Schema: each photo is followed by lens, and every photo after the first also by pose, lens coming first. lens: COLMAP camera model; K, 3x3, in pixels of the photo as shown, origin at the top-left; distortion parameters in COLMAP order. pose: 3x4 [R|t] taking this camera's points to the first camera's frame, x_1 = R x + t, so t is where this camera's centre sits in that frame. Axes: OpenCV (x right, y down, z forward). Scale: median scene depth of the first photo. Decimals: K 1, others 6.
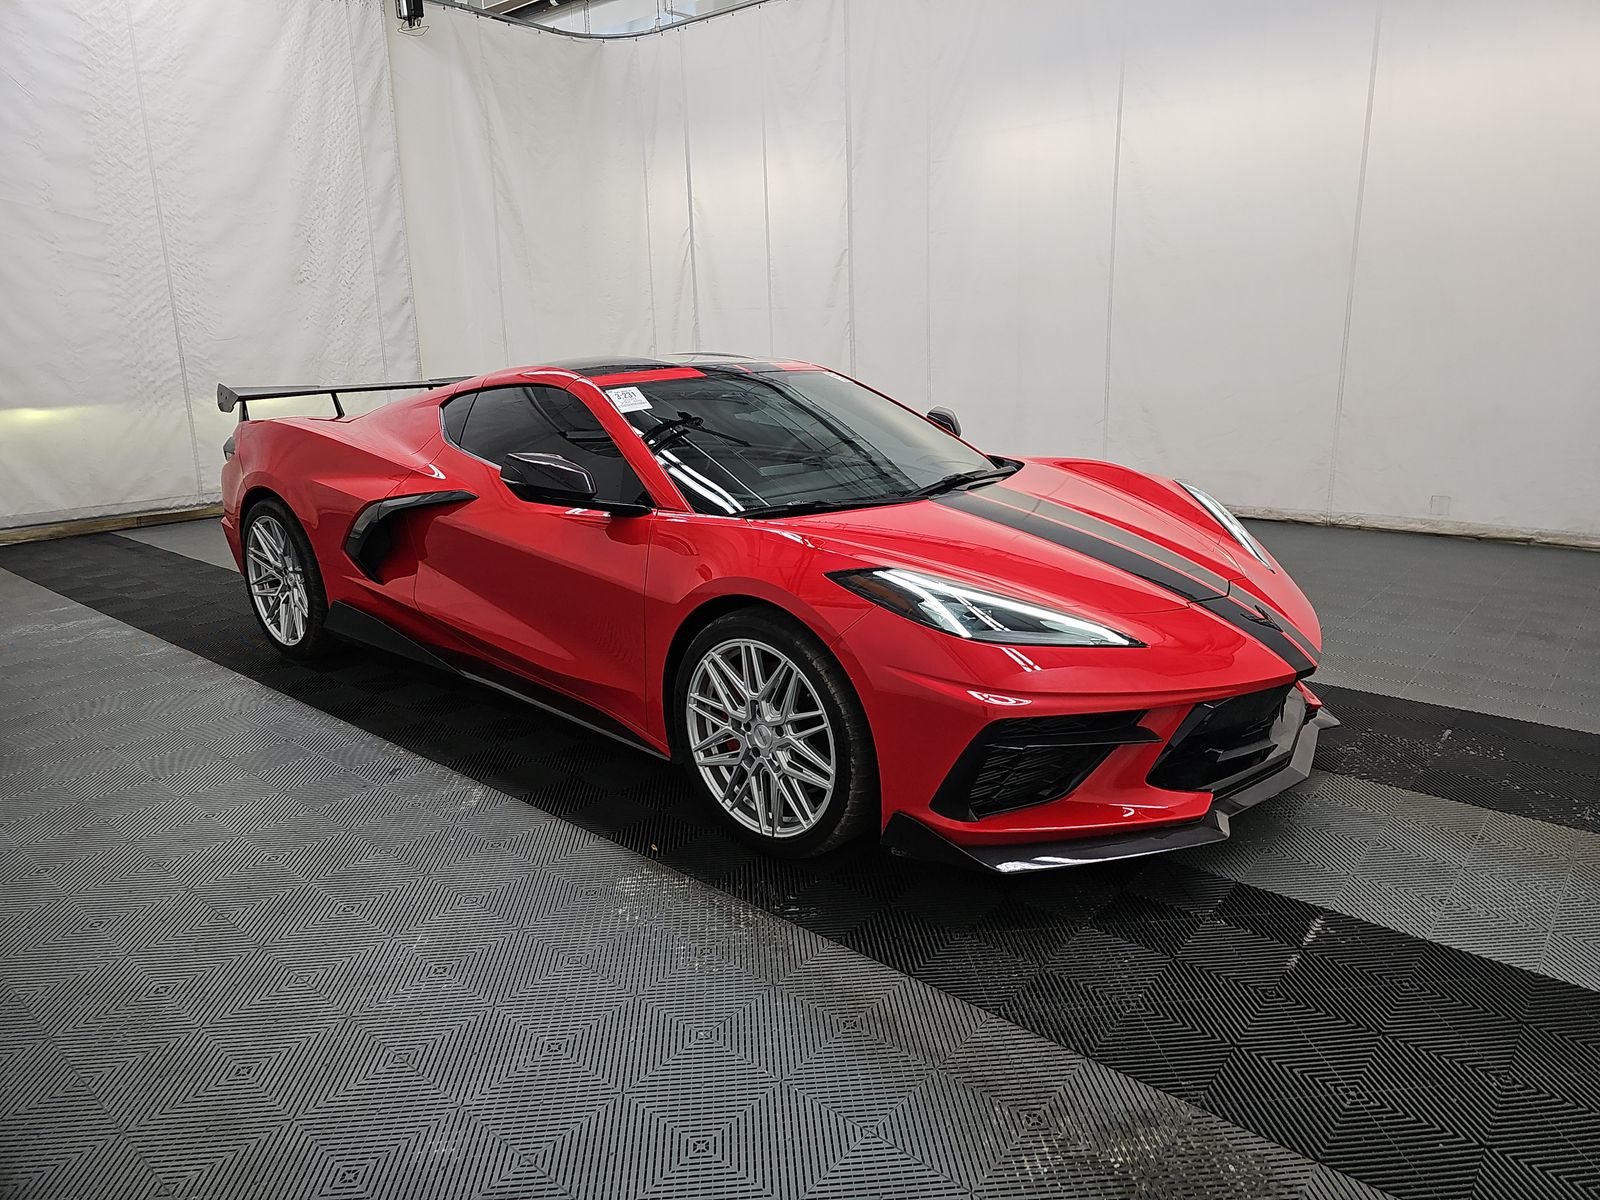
lens RADIAL K [[1048.6, 0, 794.0], [0, 1048.6, 609.7], [0, 0, 1]] dist [0.020396, -0.023080]
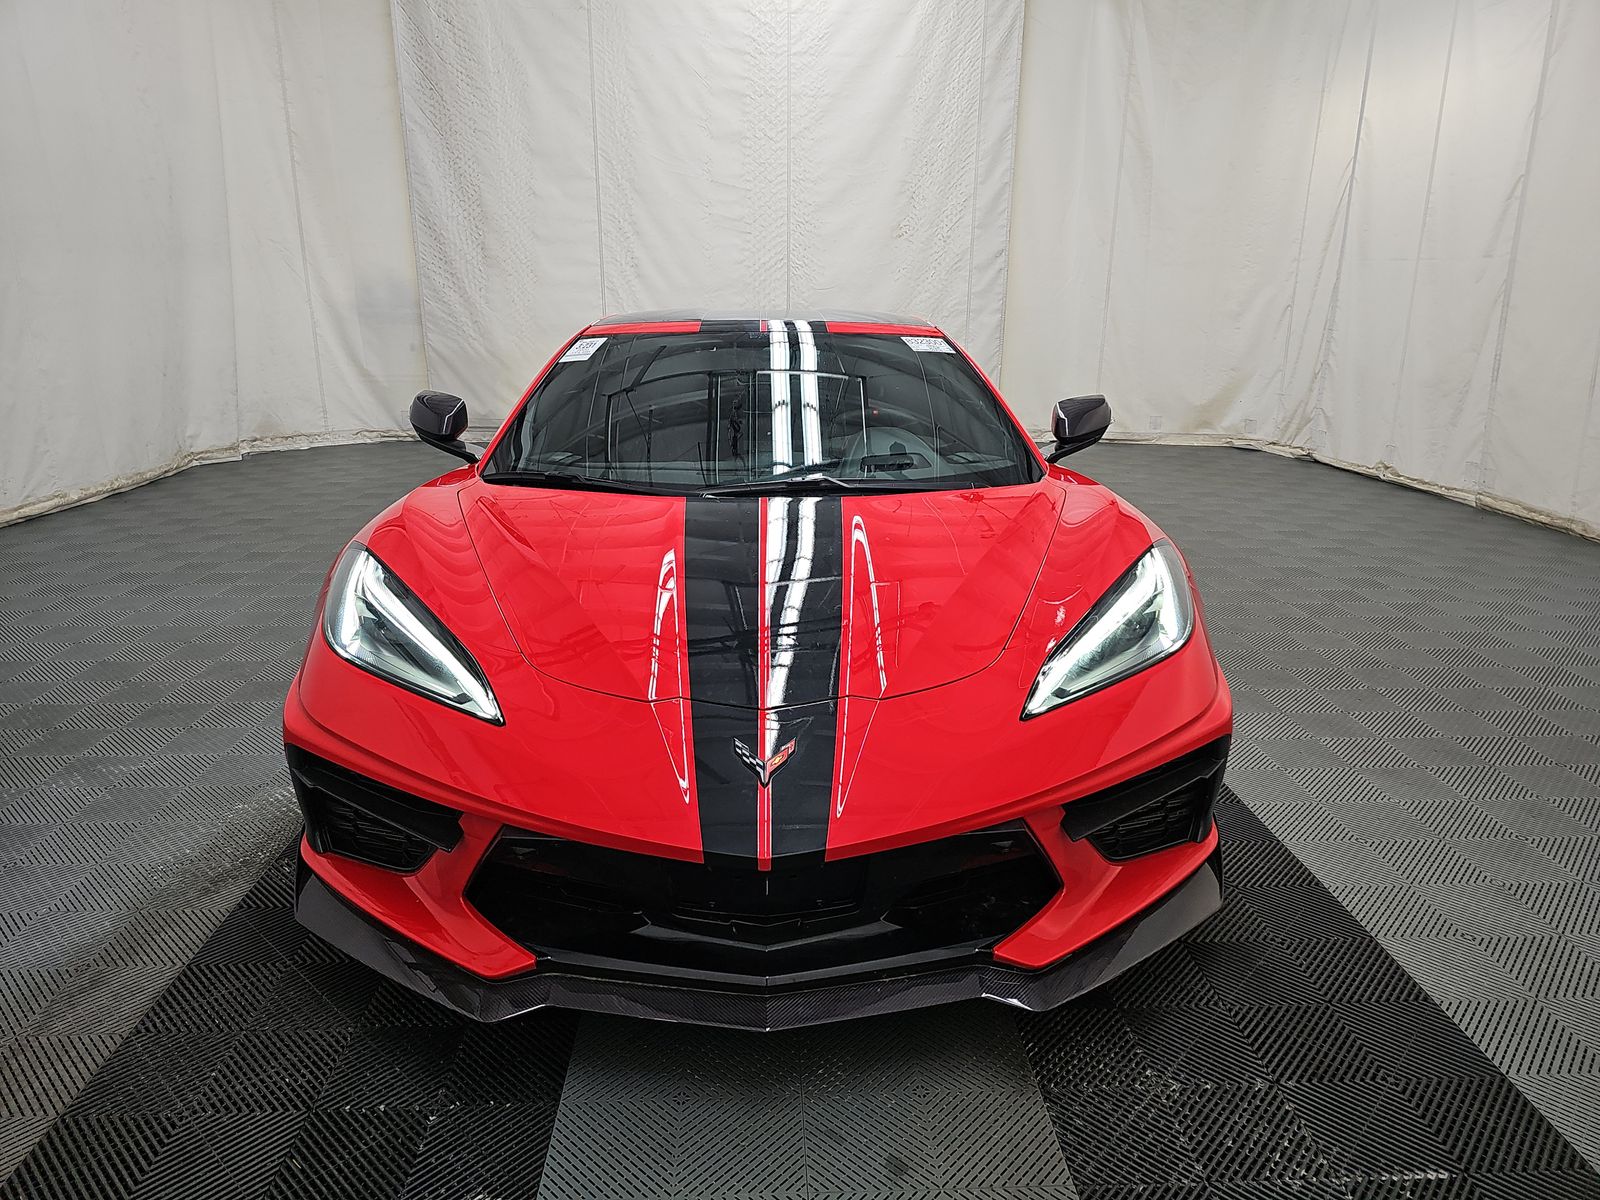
lens RADIAL K [[1048.6, 0, 800.3], [0, 1048.6, 606.1], [0, 0, 1]] dist [0.020396, -0.023080]
pose [[0.685513, 0.226654, -0.691881, 0.281699], [-0.203291, 0.972099, 0.117030, -0.048564], [0.699102, 0.060428, 0.712464, 0.185135]]
